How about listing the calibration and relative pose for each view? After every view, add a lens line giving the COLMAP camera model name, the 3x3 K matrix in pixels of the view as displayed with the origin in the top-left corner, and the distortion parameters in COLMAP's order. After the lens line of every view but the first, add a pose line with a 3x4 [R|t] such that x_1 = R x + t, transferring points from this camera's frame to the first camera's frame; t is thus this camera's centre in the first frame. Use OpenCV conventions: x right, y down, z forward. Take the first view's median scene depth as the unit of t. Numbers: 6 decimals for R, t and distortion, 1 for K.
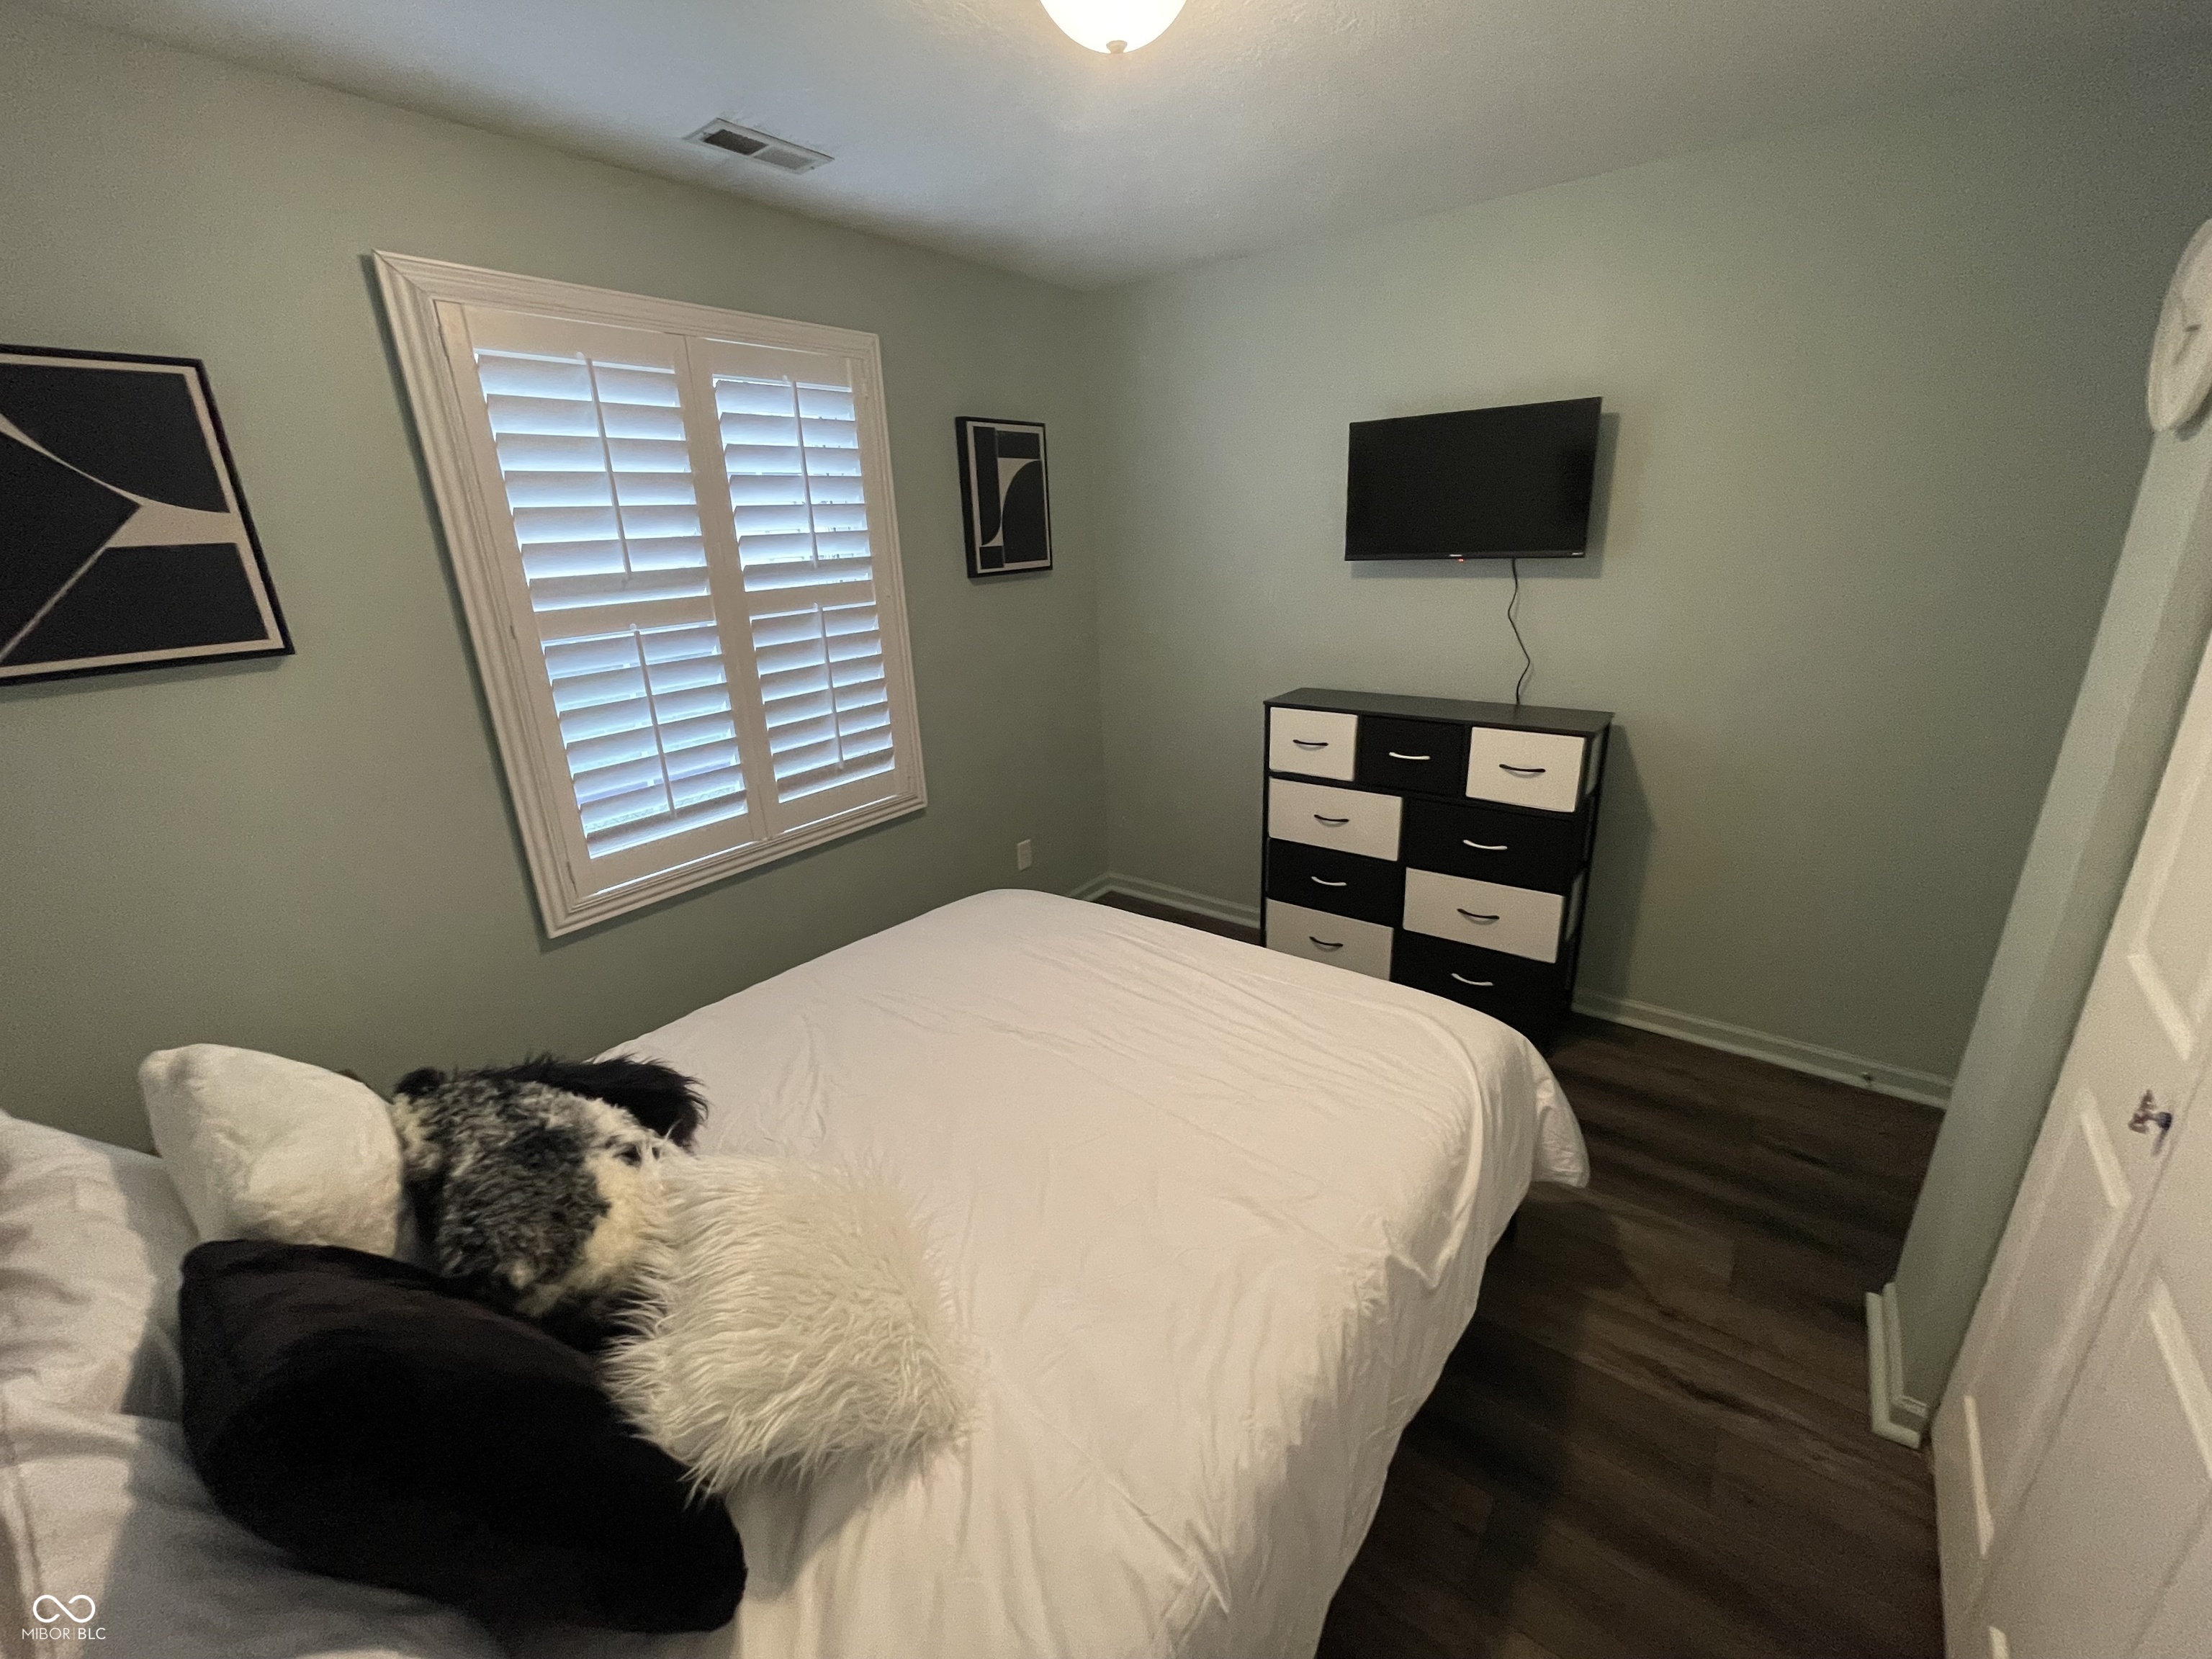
lens RADIAL K [[903.2, 0, 1103.7], [0, 903.2, 833.3], [0, 0, 1]] dist [-0.000780, 0.001116]
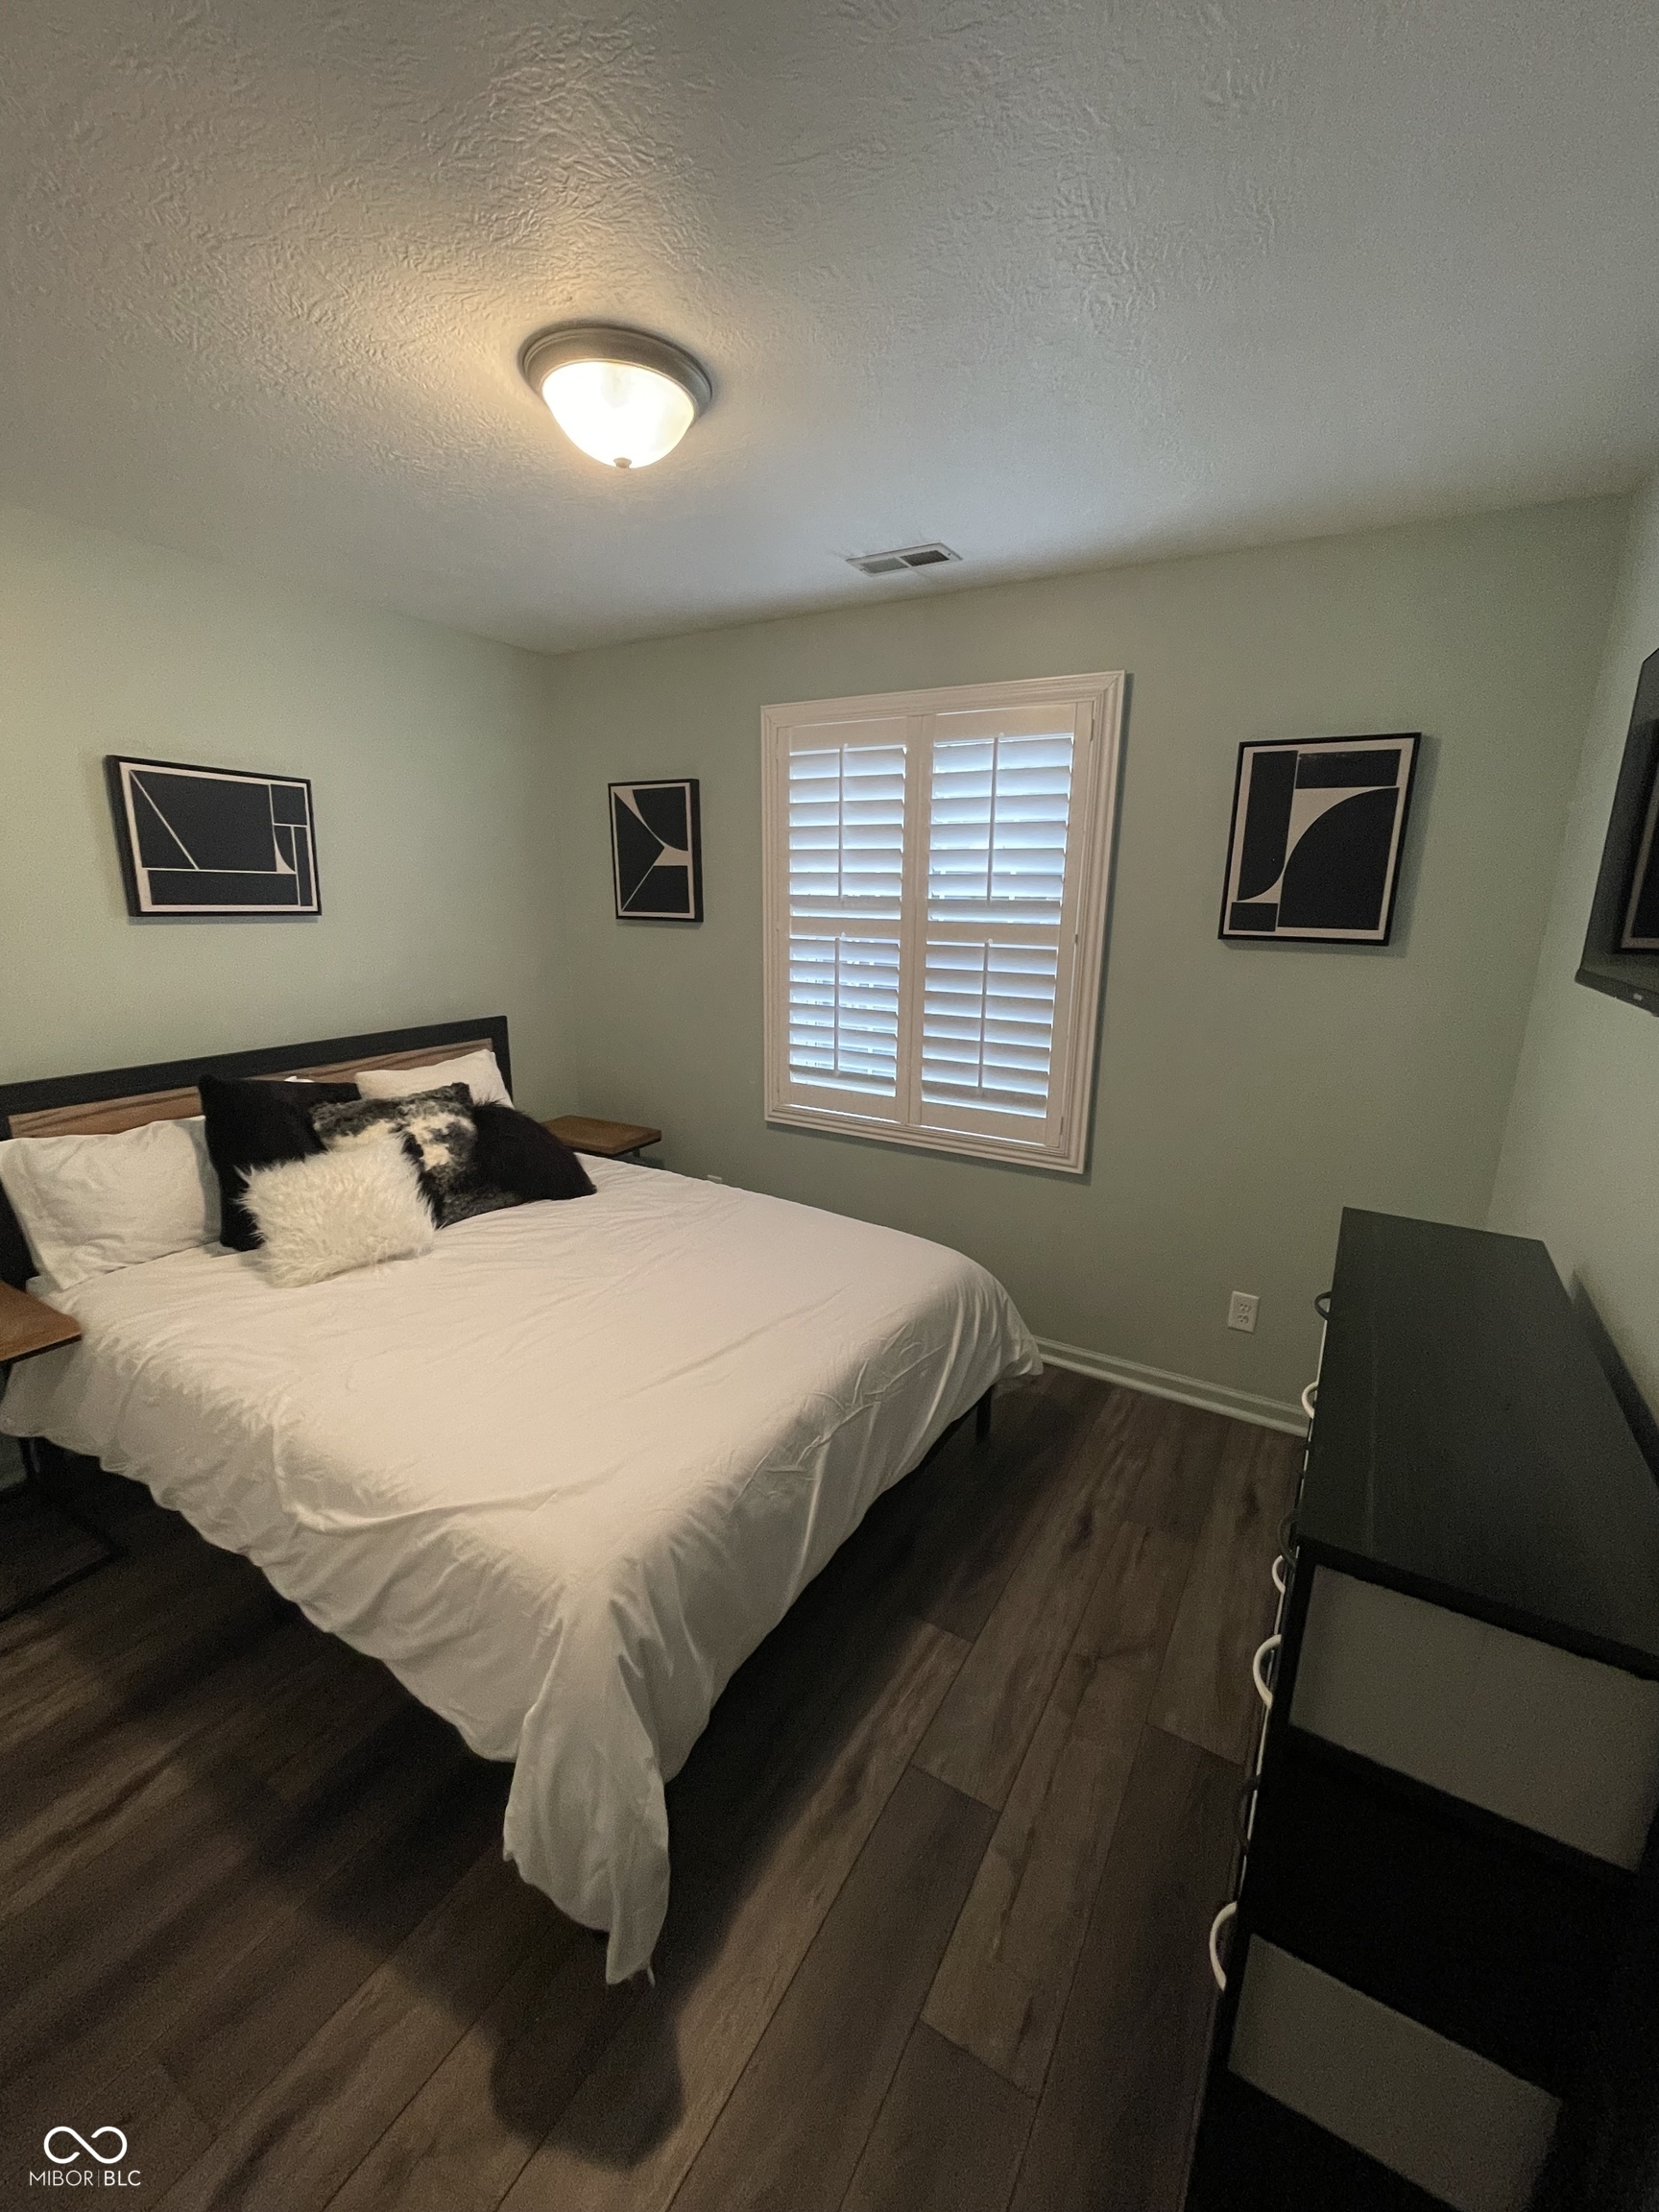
lens RADIAL K [[903.2, 0, 847.8], [0, 903.2, 1125.4], [0, 0, 1]] dist [-0.000780, 0.001116]
pose [[0.116454, 0.292964, -0.949005, 0.826023], [-0.344114, 0.908224, 0.238148, -0.275867], [0.931678, 0.298833, 0.206579, 0.755925]]
